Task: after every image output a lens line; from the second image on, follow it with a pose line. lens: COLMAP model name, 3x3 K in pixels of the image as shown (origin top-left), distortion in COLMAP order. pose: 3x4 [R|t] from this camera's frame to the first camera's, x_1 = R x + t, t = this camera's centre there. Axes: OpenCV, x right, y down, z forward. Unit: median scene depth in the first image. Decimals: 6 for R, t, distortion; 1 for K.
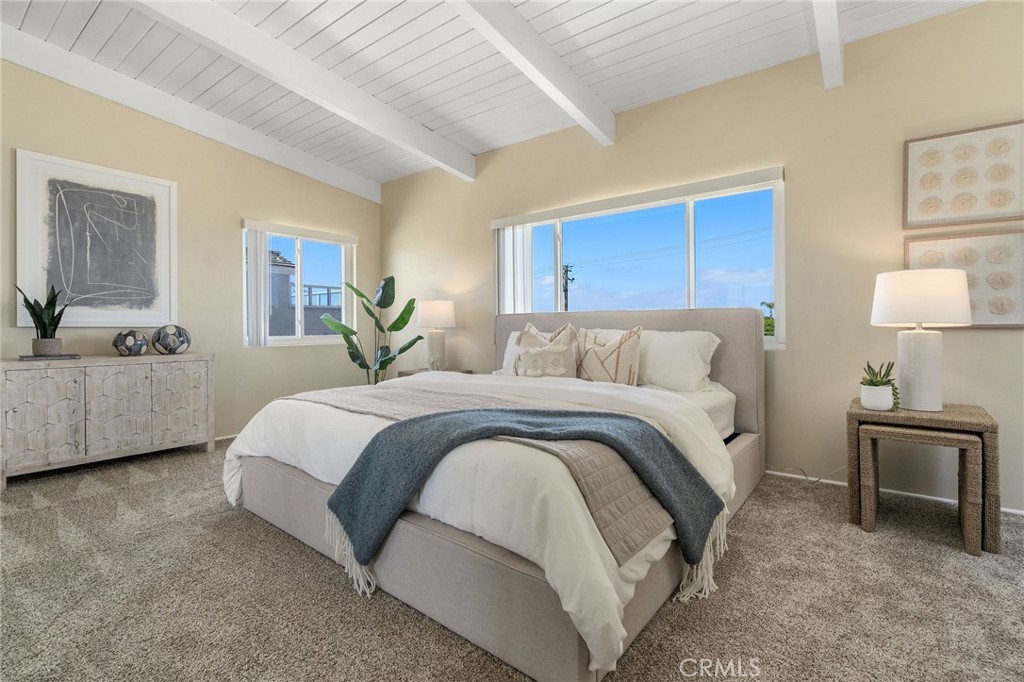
lens RADIAL K [[470.1, 0, 510.3], [0, 470.1, 334.2], [0, 0, 1]] dist [-0.009000, 0.000253]
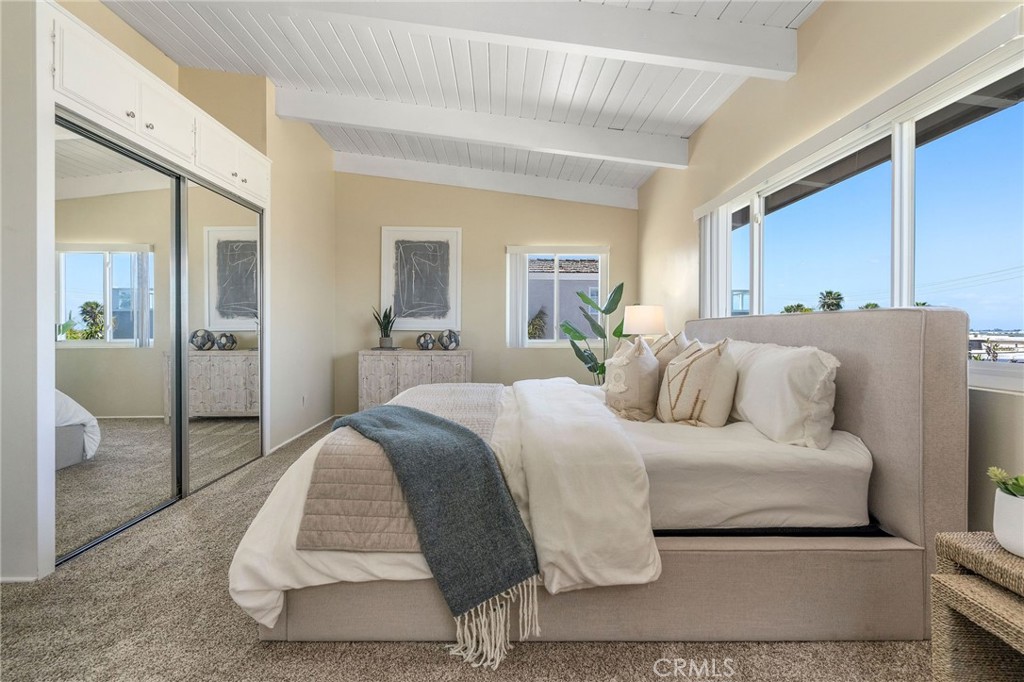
lens RADIAL K [[470.1, 0, 510.3], [0, 470.1, 334.2], [0, 0, 1]] dist [-0.009000, 0.000253]
pose [[0.625959, 0.015165, -0.779708, 0.524753], [-0.019829, 0.999797, 0.003527, -0.014780], [0.779604, 0.013253, 0.626133, 0.258059]]
